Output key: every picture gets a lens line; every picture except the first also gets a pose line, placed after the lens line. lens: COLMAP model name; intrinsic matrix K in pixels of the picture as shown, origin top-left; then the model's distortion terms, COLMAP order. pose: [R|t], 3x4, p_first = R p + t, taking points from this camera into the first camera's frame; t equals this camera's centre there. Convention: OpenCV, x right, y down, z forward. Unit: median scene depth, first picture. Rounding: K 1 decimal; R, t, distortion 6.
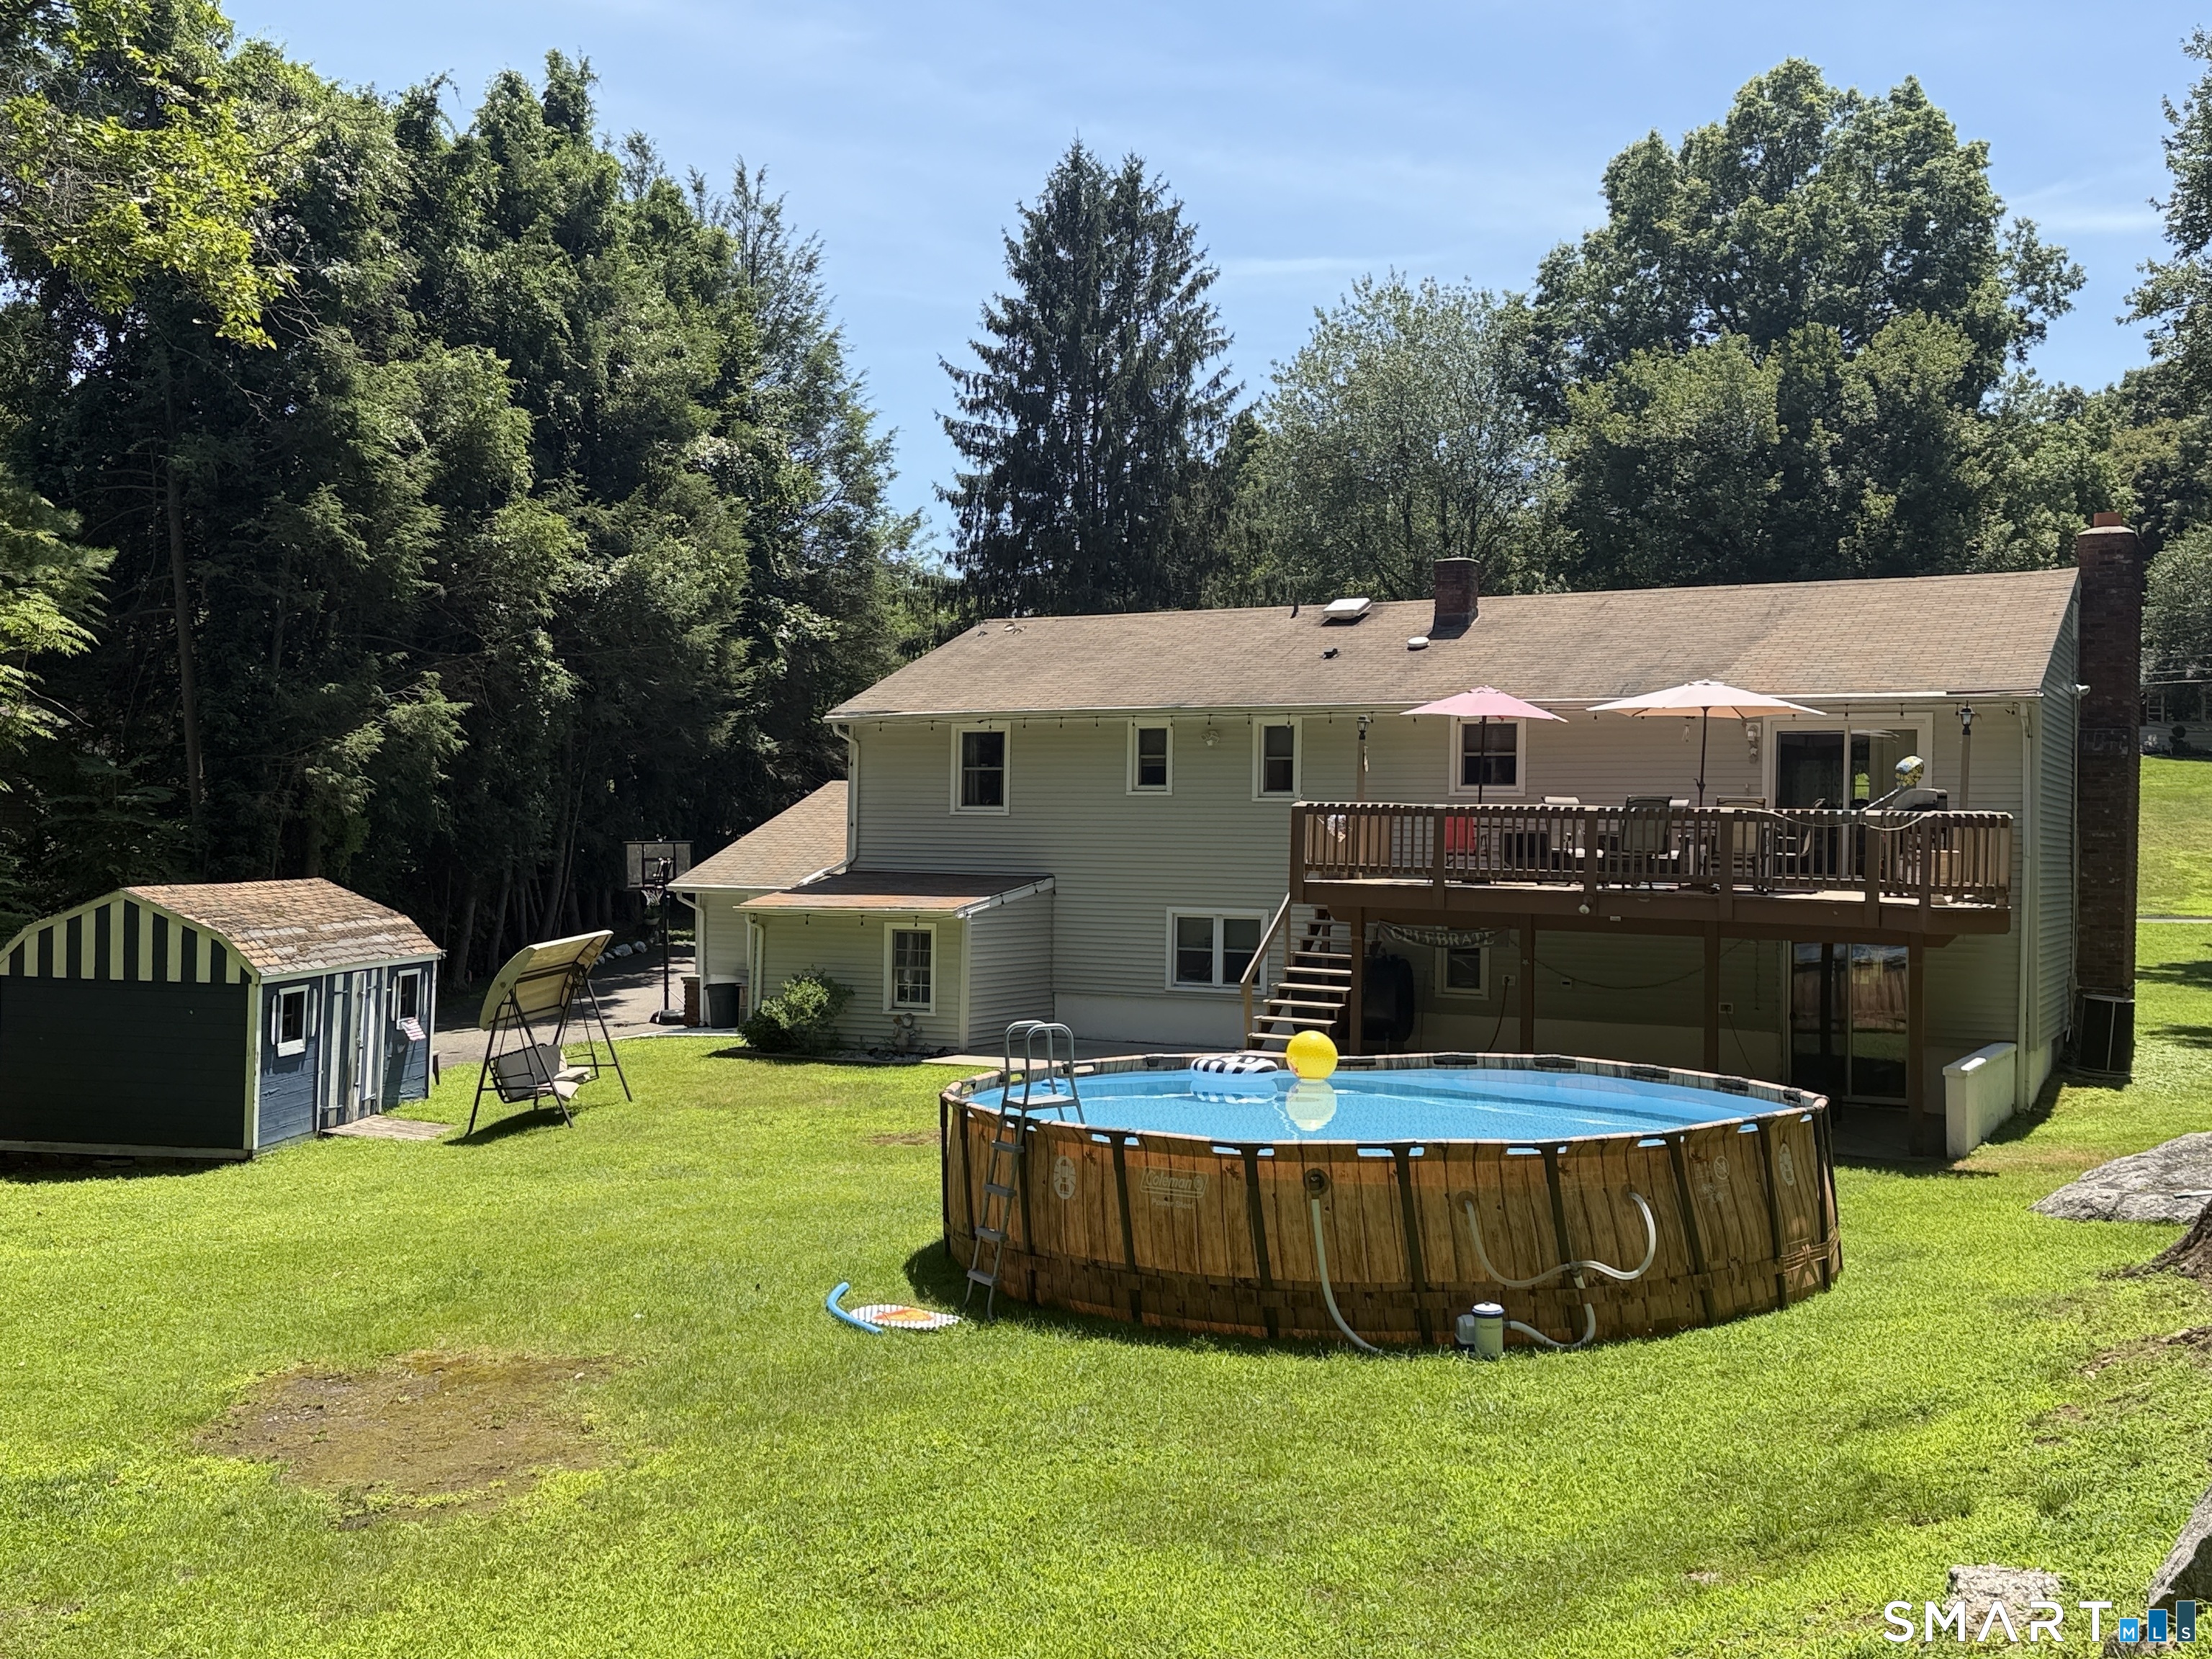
lens RADIAL K [[2160.7, 0, 1106.0], [0, 2160.7, 829.5], [0, 0, 1]] dist [0.195884, -0.424359]
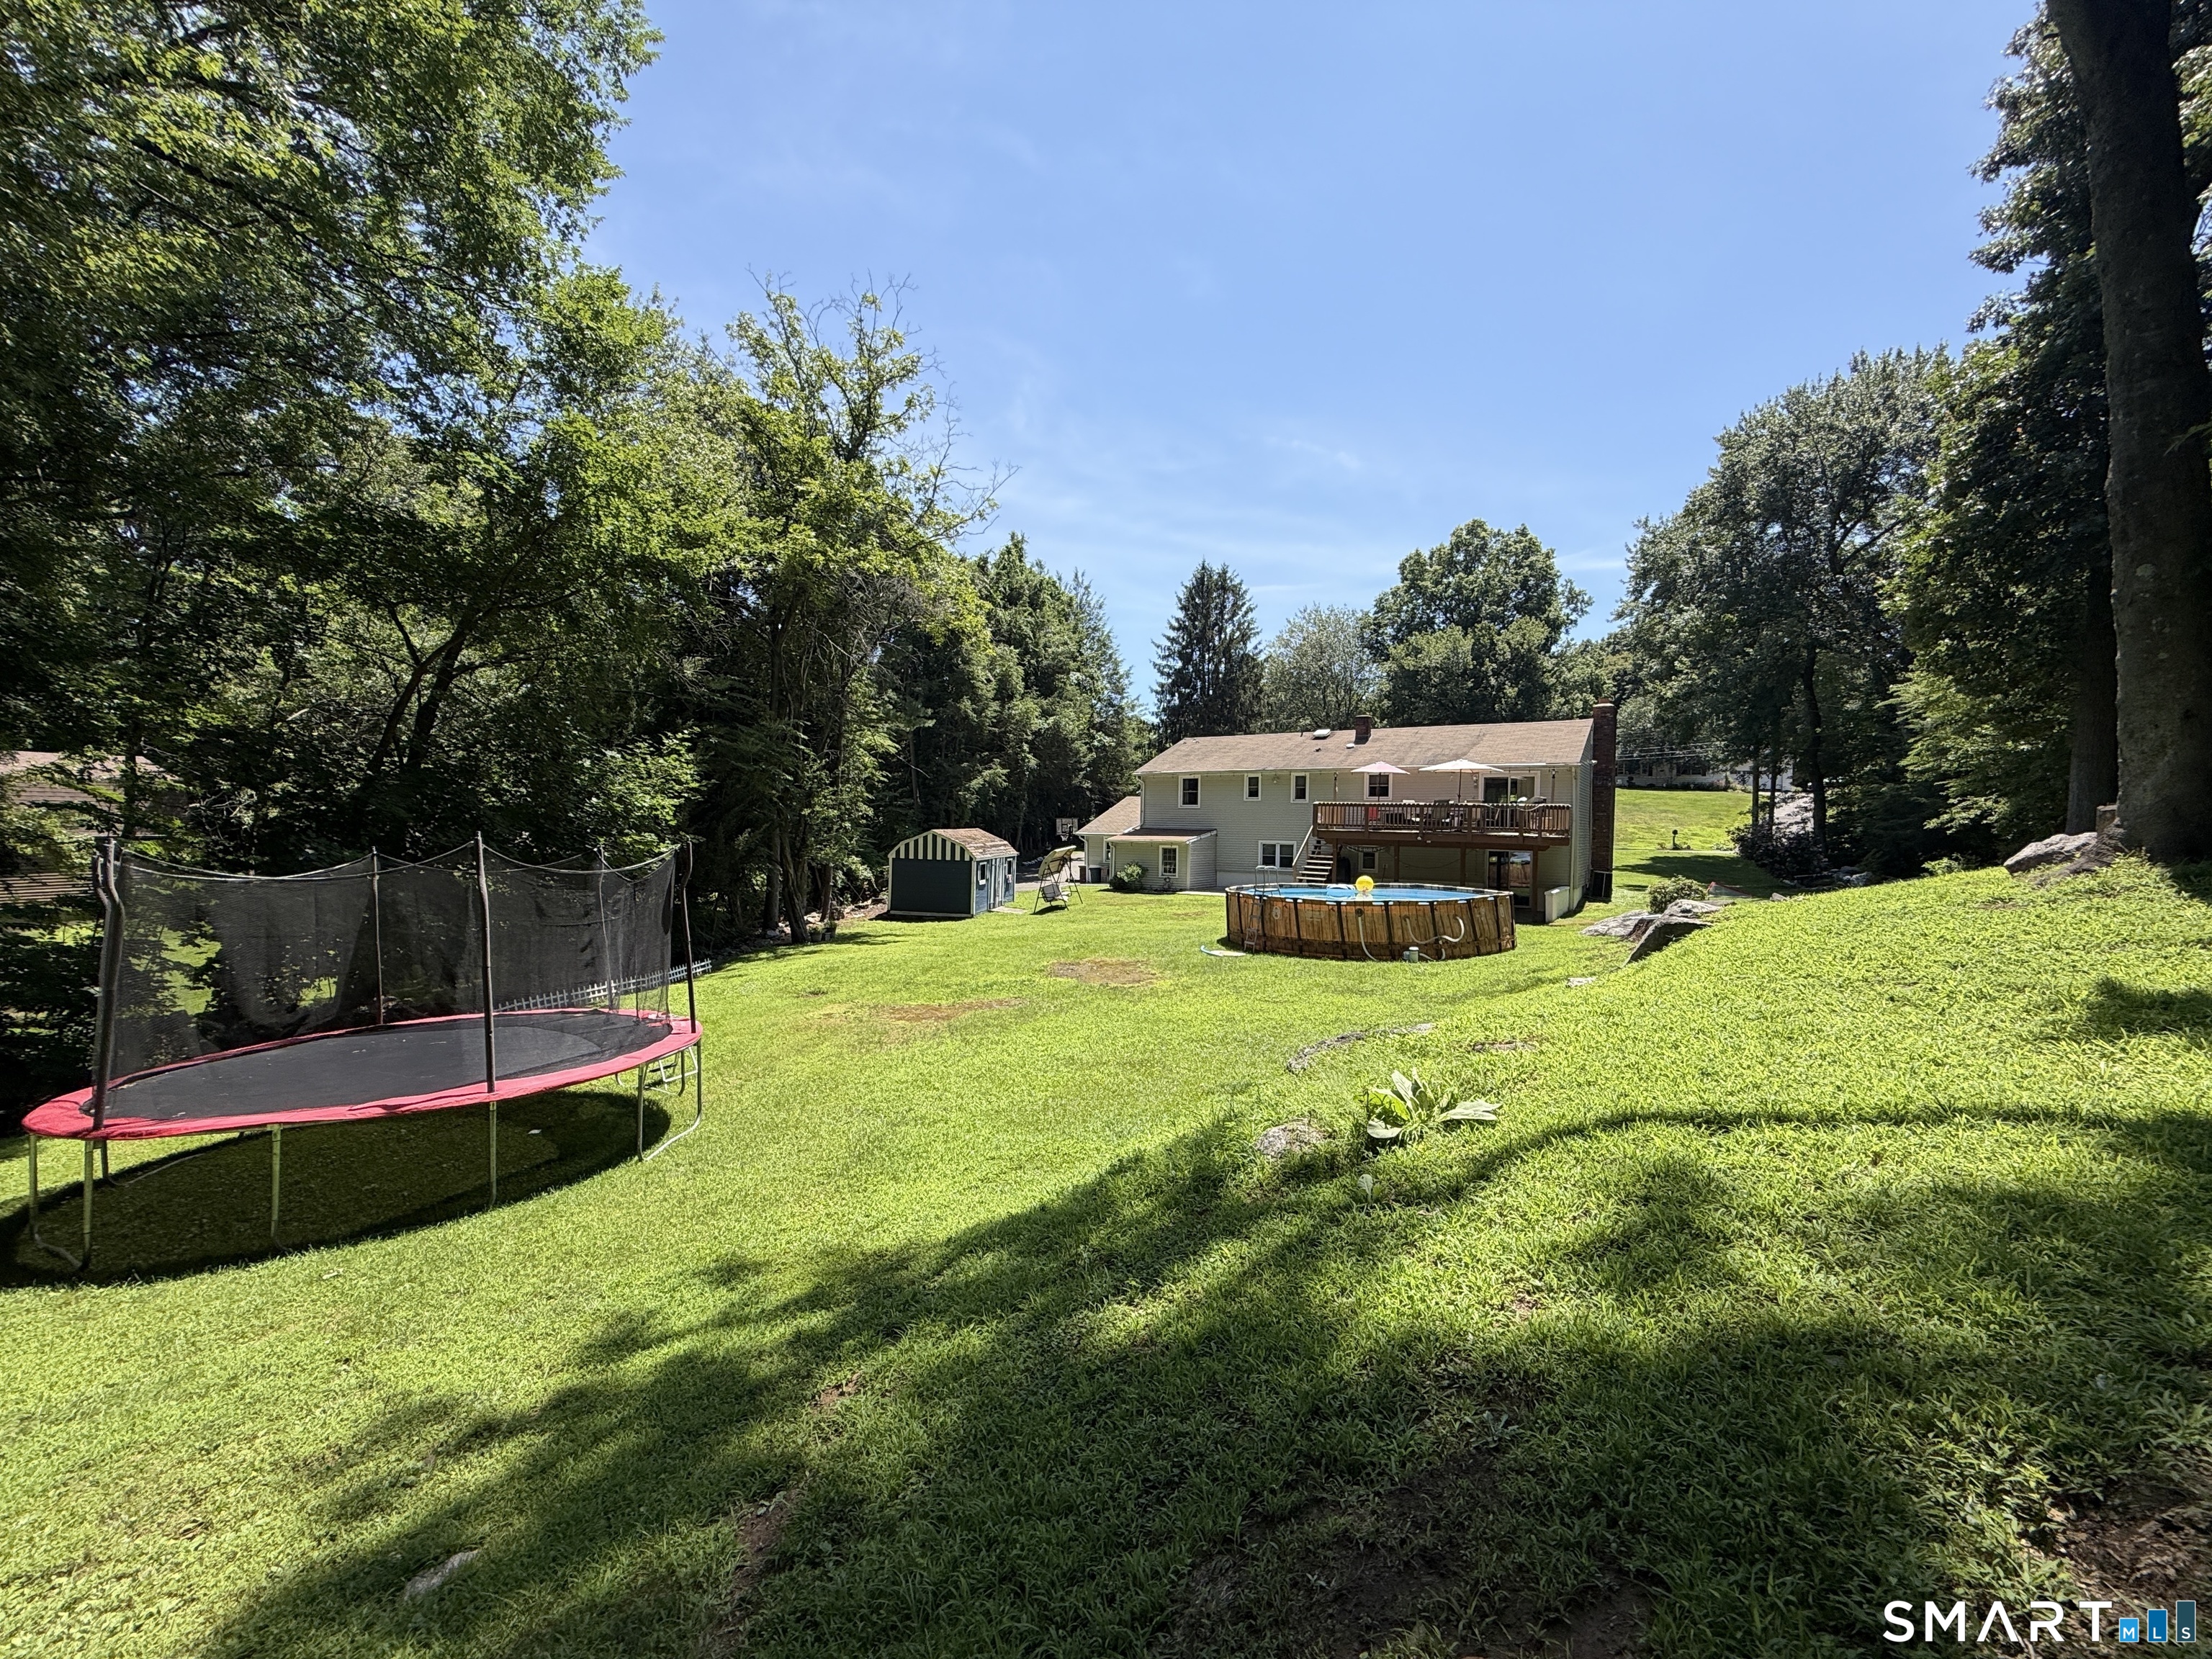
lens RADIAL K [[880.6, 0, 1097.0], [0, 880.6, 831.9], [0, 0, 1]] dist [0.001013, -0.000419]
pose [[0.995708, 0.002213, -0.092520, -0.057396], [-0.000974, 0.999909, 0.013432, 0.007223], [0.092542, -0.013284, 0.995620, -0.119549]]
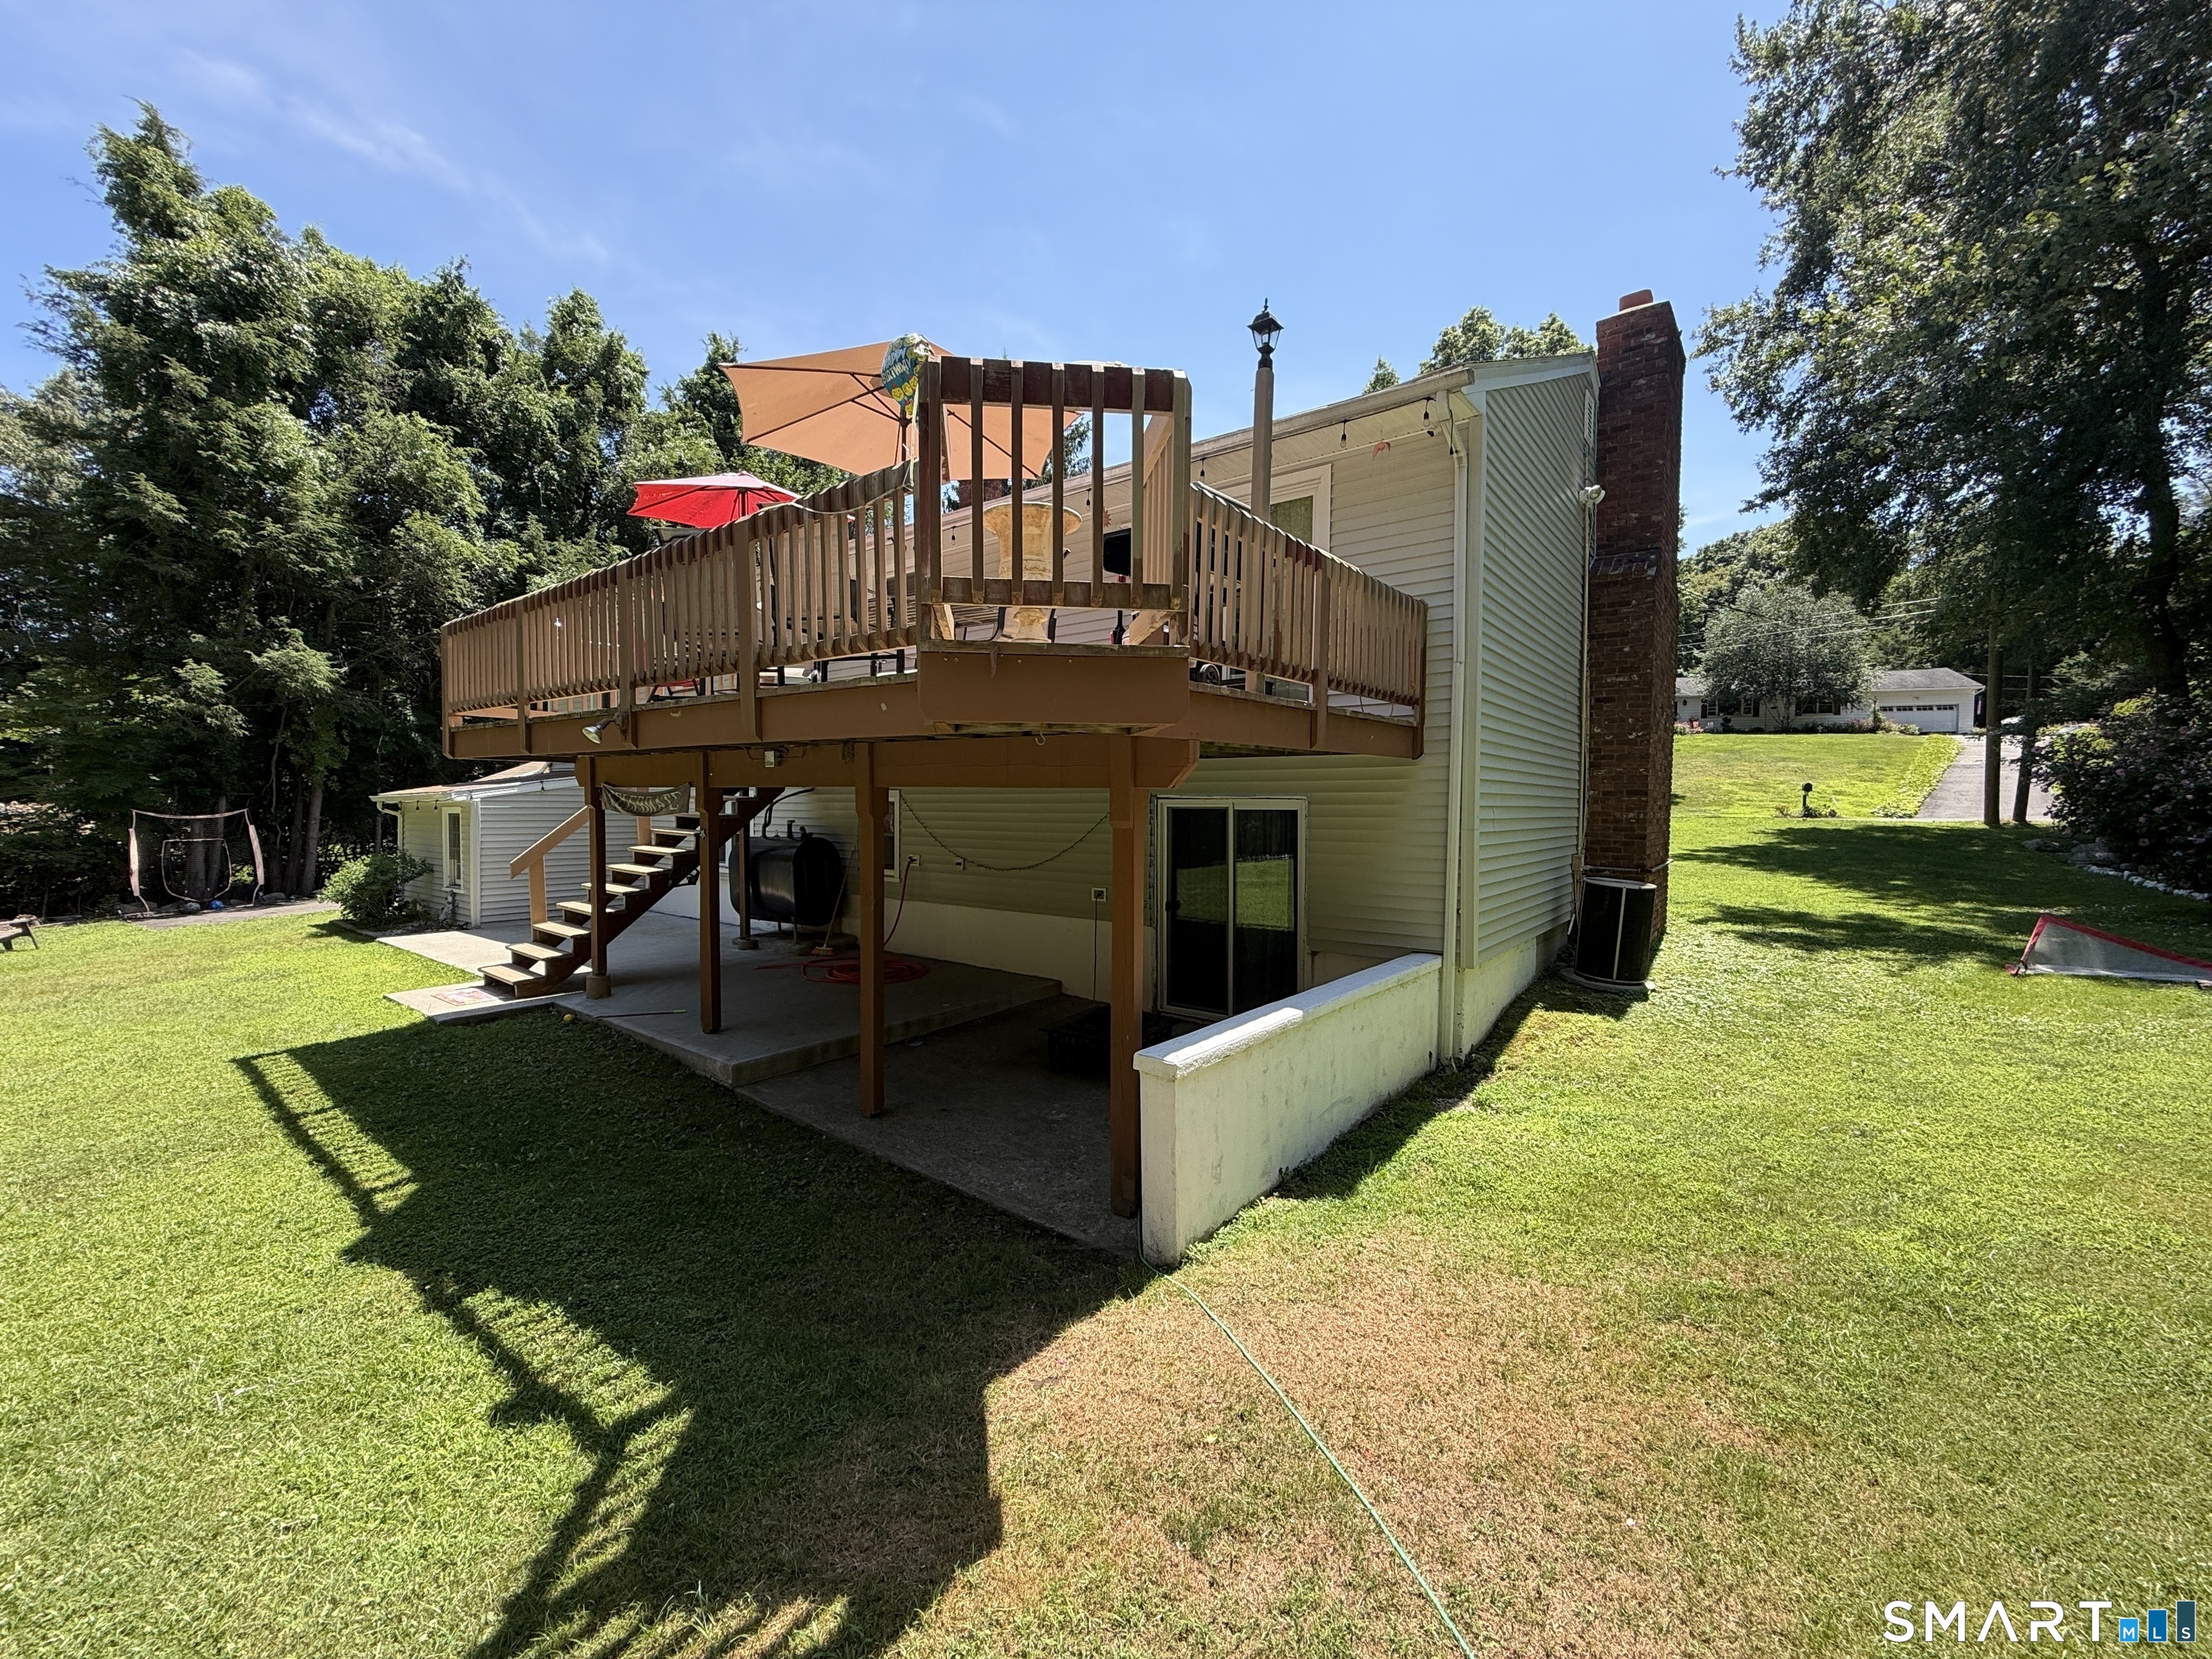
lens RADIAL K [[880.6, 0, 1097.0], [0, 880.6, 831.9], [0, 0, 1]] dist [0.001013, -0.000419]
pose [[0.985924, -0.004387, -0.167138, 0.228524], [0.010287, 0.999353, 0.034450, 0.032652], [0.166879, -0.035685, 0.985331, 0.469067]]
